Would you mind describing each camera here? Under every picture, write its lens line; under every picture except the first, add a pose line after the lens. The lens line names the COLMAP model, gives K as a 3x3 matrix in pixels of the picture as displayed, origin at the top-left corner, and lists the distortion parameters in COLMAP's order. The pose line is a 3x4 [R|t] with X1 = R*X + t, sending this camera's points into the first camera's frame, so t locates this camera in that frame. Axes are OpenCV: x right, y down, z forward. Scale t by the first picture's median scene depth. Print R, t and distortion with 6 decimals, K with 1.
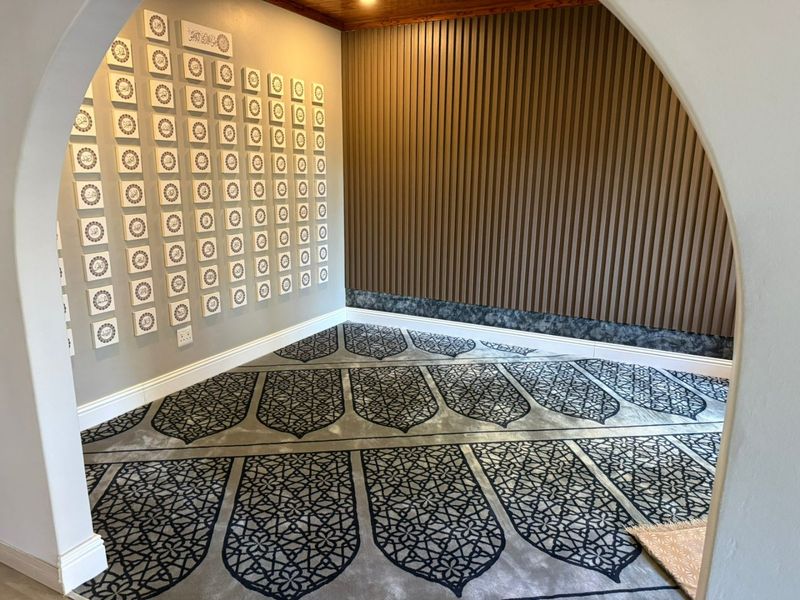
lens RADIAL K [[567.5, 0, 398.5], [0, 567.5, 302.8], [0, 0, 1]] dist [0.006101, 0.002958]
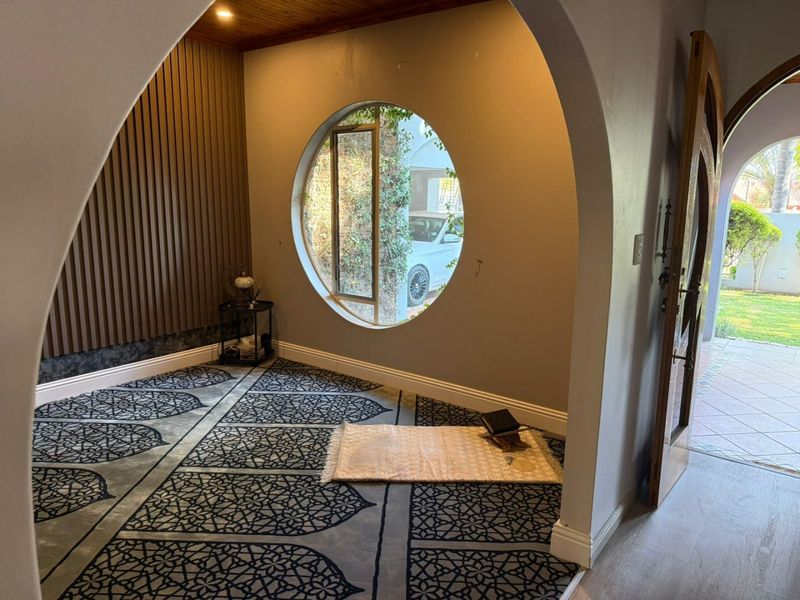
lens RADIAL K [[567.5, 0, 399.1], [0, 567.5, 299.2], [0, 0, 1]] dist [0.006101, 0.002958]
pose [[0.153338, -0.187892, 0.970146, -0.472304], [0.210516, 0.965431, 0.153705, -0.093597], [-0.965490, 0.180662, 0.187592, 0.367751]]
